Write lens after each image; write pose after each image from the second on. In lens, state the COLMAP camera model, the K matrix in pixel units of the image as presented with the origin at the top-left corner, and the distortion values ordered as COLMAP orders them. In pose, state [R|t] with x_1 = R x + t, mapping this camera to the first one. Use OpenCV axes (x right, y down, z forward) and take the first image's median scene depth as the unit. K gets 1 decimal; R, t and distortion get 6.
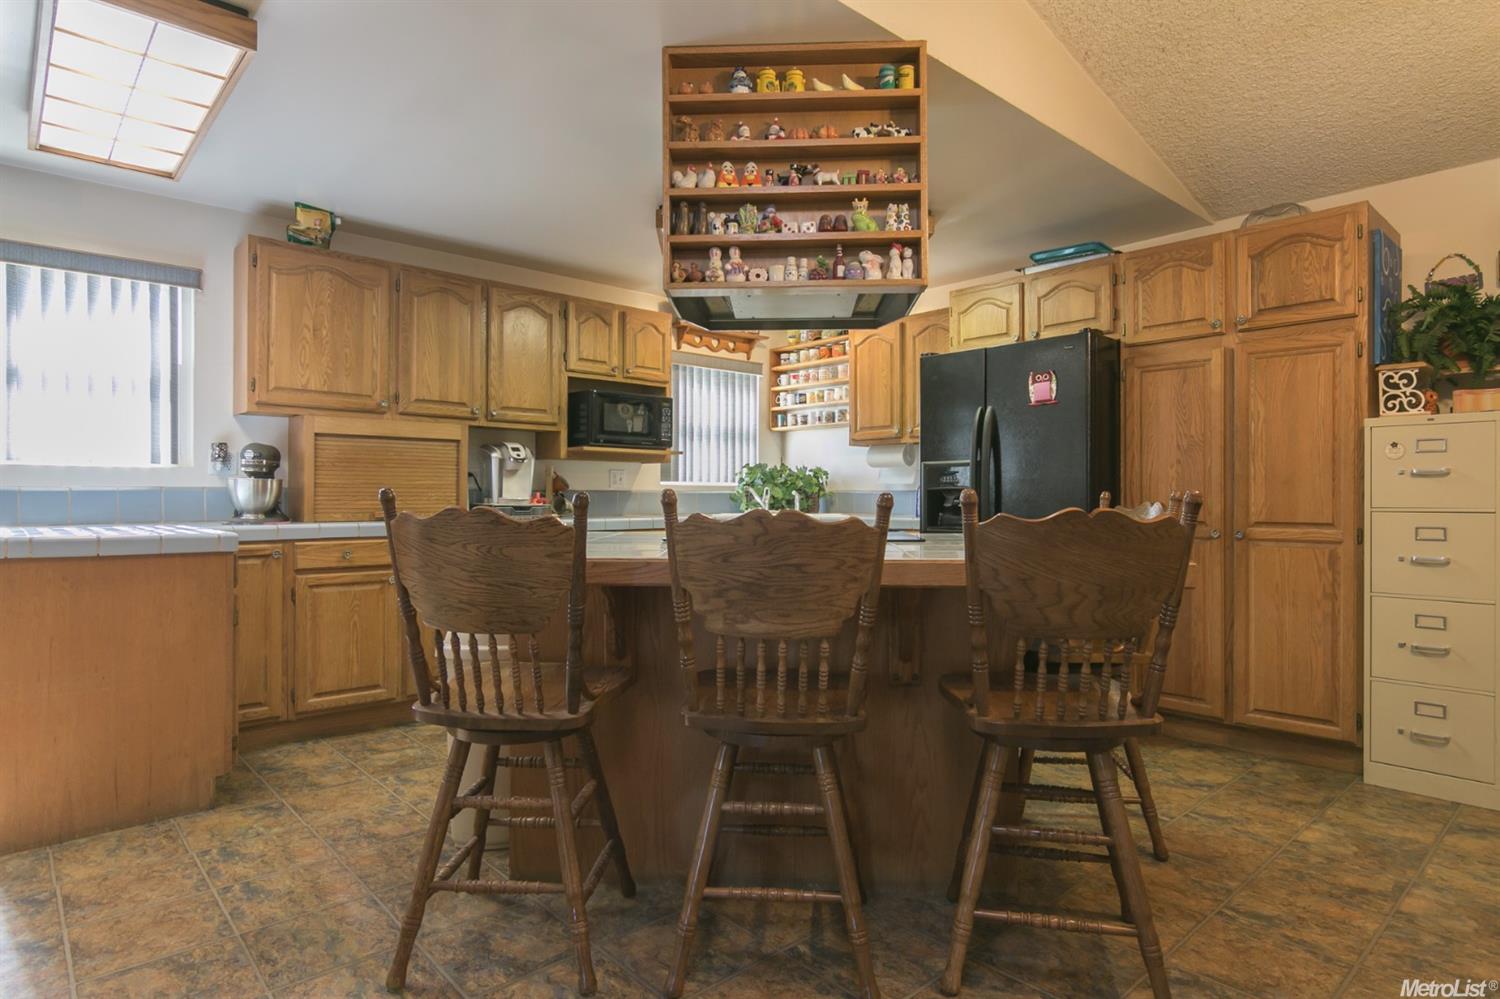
lens RADIAL K [[825.9, 0, 750.0], [0, 825.9, 499.5], [0, 0, 1]] dist [0.000212, -0.000337]
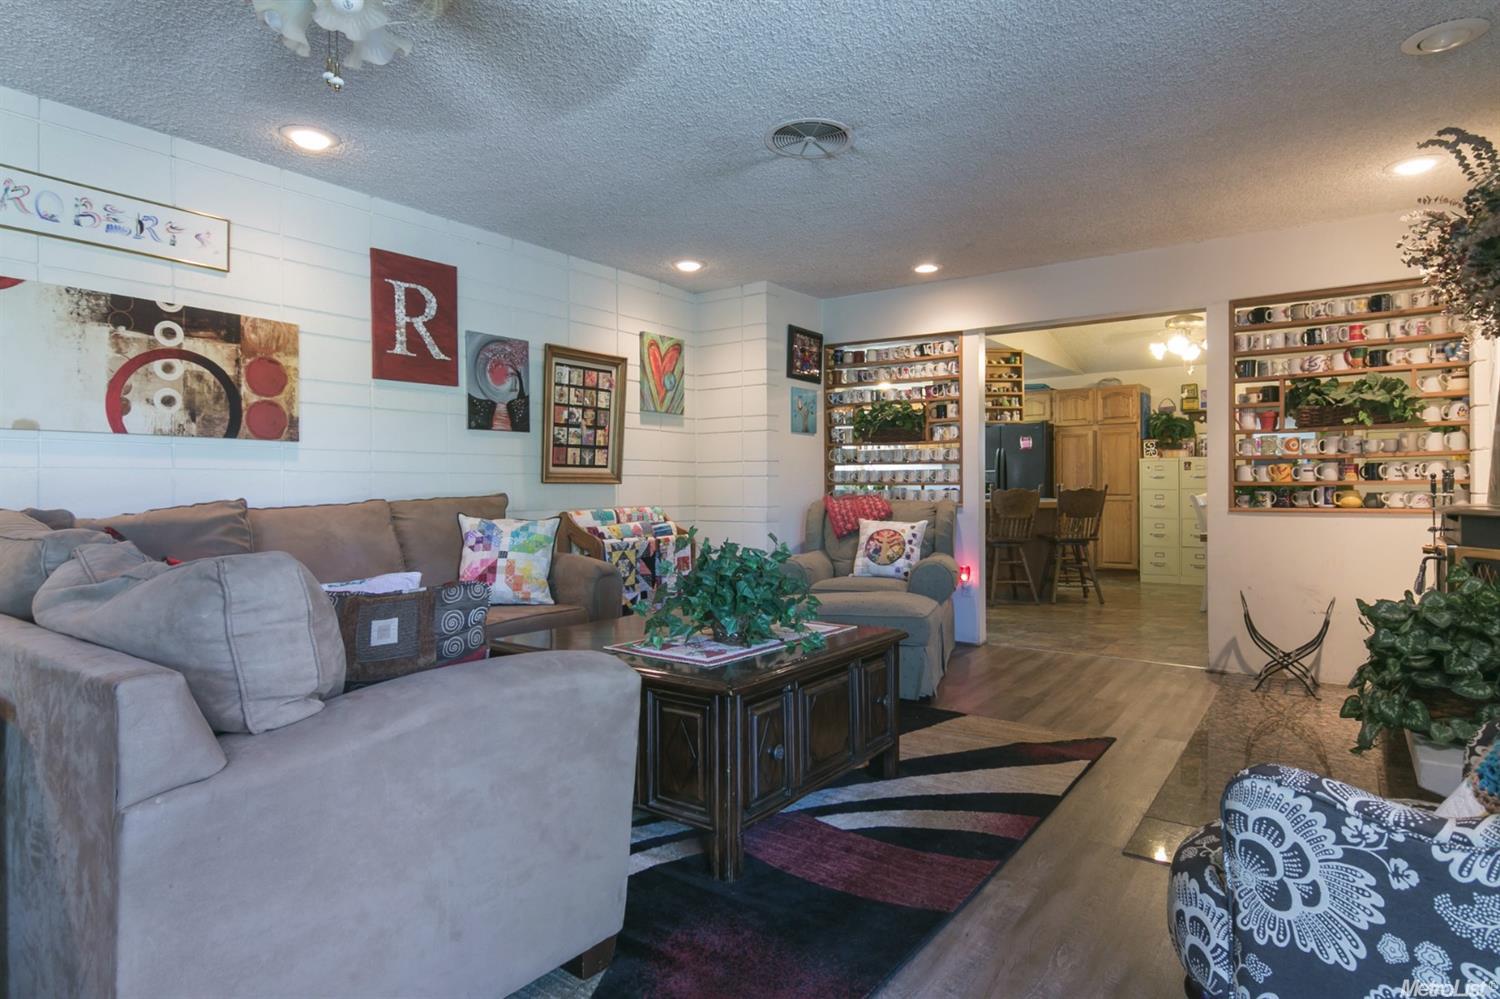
lens RADIAL K [[824.8, 0, 753.6], [0, 824.8, 487.3], [0, 0, 1]] dist [0.000462, -0.000077]
pose [[0.979972, -0.004156, 0.199094, -1.120513], [0.005505, 0.999965, -0.006222, 0.014010], [-0.199062, 0.007193, 0.979961, -1.513713]]
